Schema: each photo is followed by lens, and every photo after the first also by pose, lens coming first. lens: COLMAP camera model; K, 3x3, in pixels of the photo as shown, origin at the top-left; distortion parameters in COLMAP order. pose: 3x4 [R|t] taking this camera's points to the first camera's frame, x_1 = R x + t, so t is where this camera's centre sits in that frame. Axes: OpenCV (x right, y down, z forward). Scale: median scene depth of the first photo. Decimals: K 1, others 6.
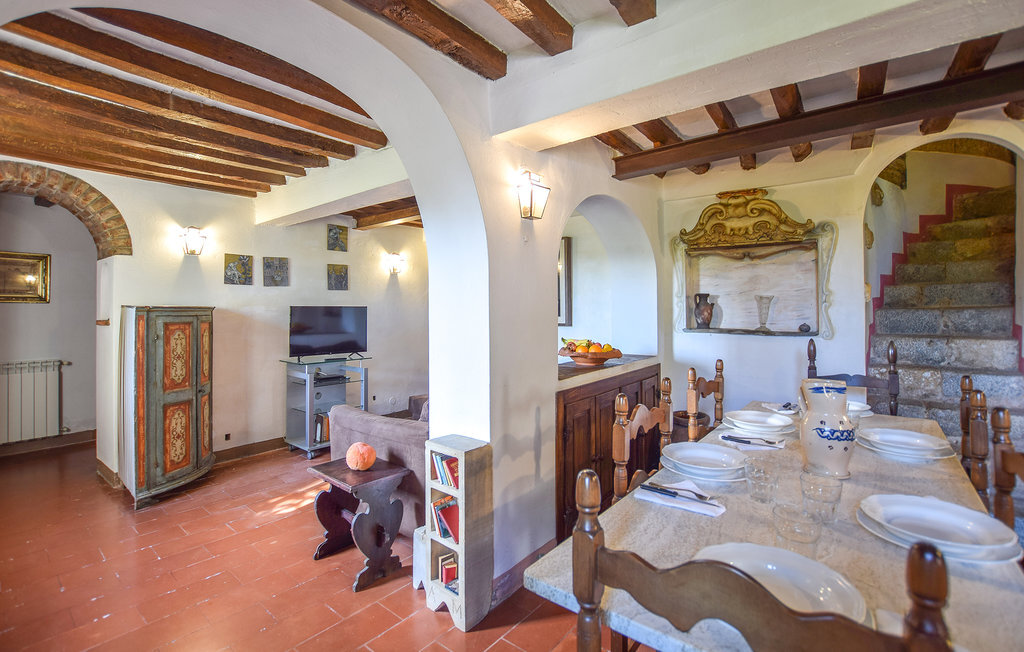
lens RADIAL K [[466.3, 0, 491.0], [0, 466.3, 302.1], [0, 0, 1]] dist [-0.026372, 0.000085]
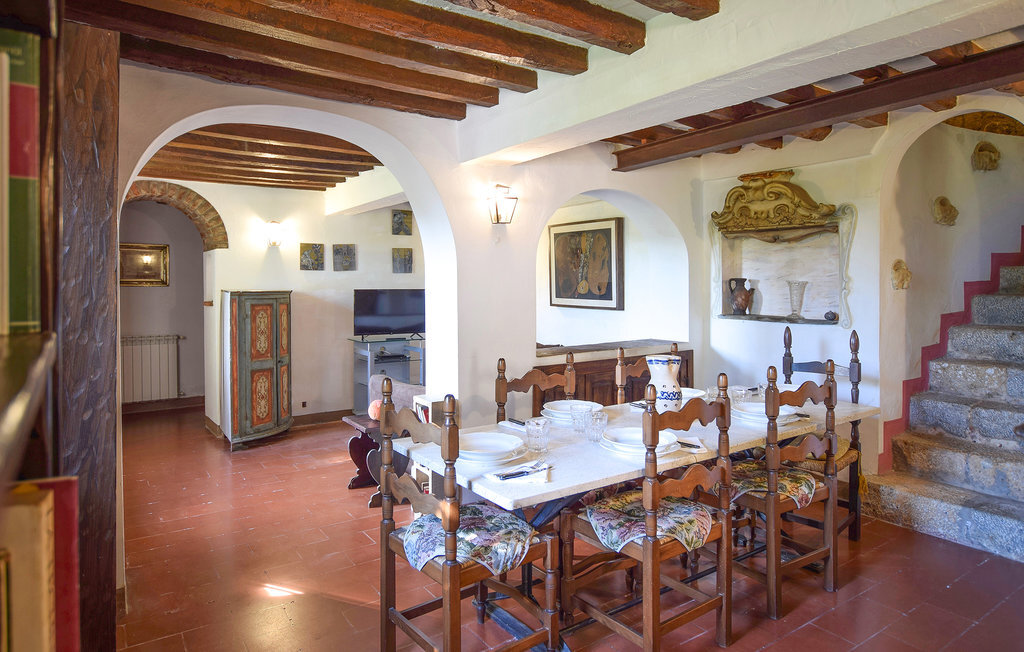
lens RADIAL K [[615.4, 0, 489.2], [0, 615.4, 294.1], [0, 0, 1]] dist [-0.010521, -0.000197]
pose [[0.961358, 0.004415, -0.275264, 0.336376], [0.004080, 0.999533, 0.030283, -0.028396], [0.275270, -0.030236, 0.960891, -0.383045]]
